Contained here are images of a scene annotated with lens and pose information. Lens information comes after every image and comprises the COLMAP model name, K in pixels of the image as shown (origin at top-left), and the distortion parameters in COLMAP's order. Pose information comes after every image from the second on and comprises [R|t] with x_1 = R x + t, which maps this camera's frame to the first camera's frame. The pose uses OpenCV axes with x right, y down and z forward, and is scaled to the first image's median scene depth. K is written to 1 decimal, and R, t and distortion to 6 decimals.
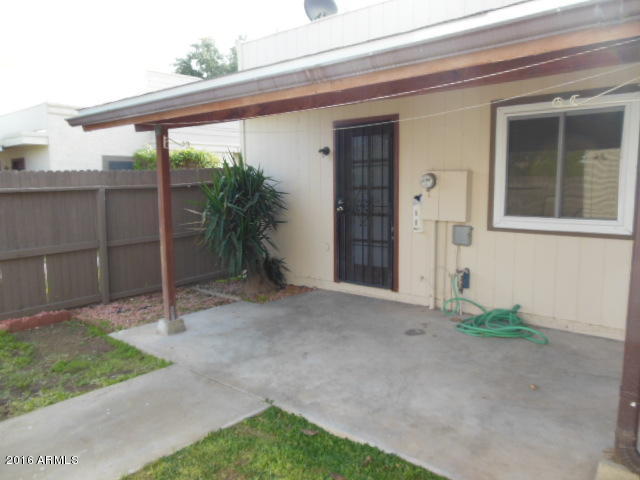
lens RADIAL K [[493.5, 0, 319.6], [0, 493.5, 254.2], [0, 0, 1]] dist [-0.023528, 0.034652]
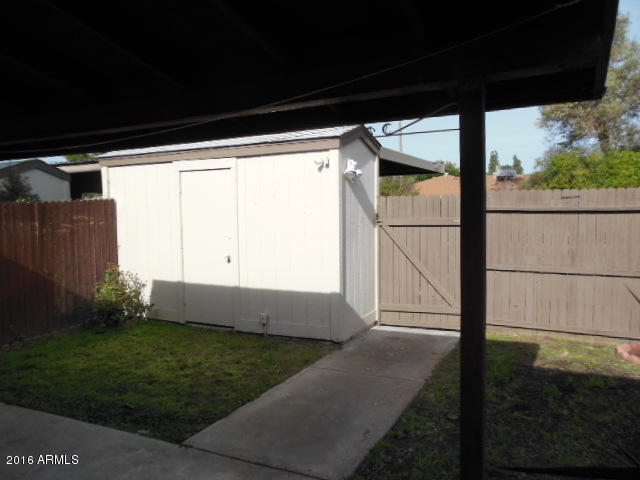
lens RADIAL K [[493.5, 0, 323.1], [0, 493.5, 239.2], [0, 0, 1]] dist [-0.023528, 0.034652]
pose [[-0.964638, 0.046012, -0.259531, -0.089346], [-0.010056, 0.977504, 0.210678, -0.197706], [0.263387, 0.205838, -0.942475, 1.254394]]
